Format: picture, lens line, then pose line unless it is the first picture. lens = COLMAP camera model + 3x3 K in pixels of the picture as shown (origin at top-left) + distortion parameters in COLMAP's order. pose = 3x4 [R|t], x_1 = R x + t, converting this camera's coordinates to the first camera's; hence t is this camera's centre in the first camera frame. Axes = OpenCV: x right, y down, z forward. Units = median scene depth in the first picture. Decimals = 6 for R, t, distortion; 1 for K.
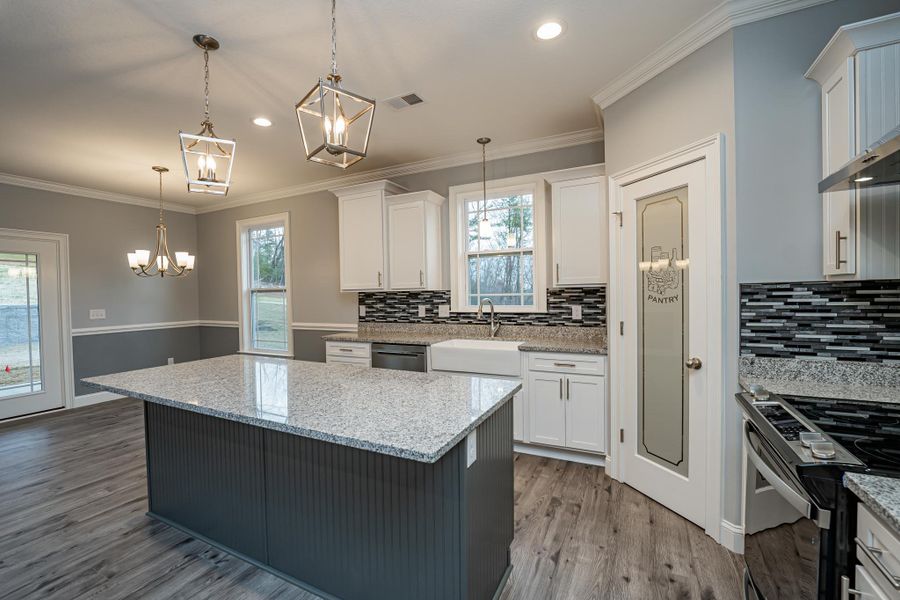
lens RADIAL K [[395.8, 0, 433.7], [0, 395.8, 302.8], [0, 0, 1]] dist [-0.001994, -0.000103]
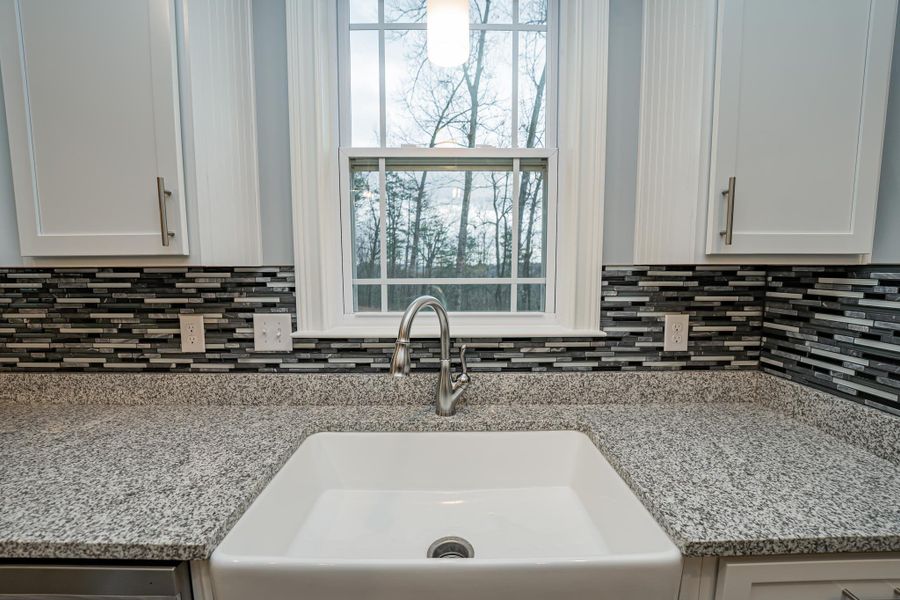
lens RADIAL K [[369.4, 0, 450.5], [0, 369.4, 304.4], [0, 0, 1]] dist [-0.024018, 0.001207]
pose [[0.881126, -0.029466, 0.471963, 0.013224], [-0.001484, 0.997880, 0.065071, -0.020273], [-0.472880, -0.058037, 0.879214, 0.671624]]
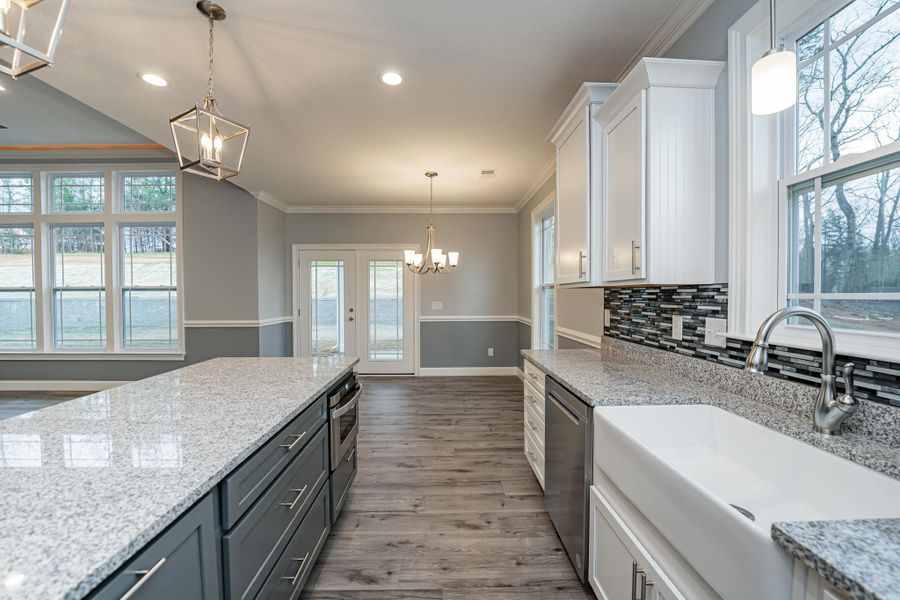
lens RADIAL K [[369.4, 0, 450.5], [0, 369.4, 304.4], [0, 0, 1]] dist [-0.024018, 0.001207]
pose [[0.492864, 0.039846, -0.869194, 0.223428], [-0.030557, 0.999127, 0.028476, -0.011557], [0.869570, 0.012525, 0.493651, 0.550259]]
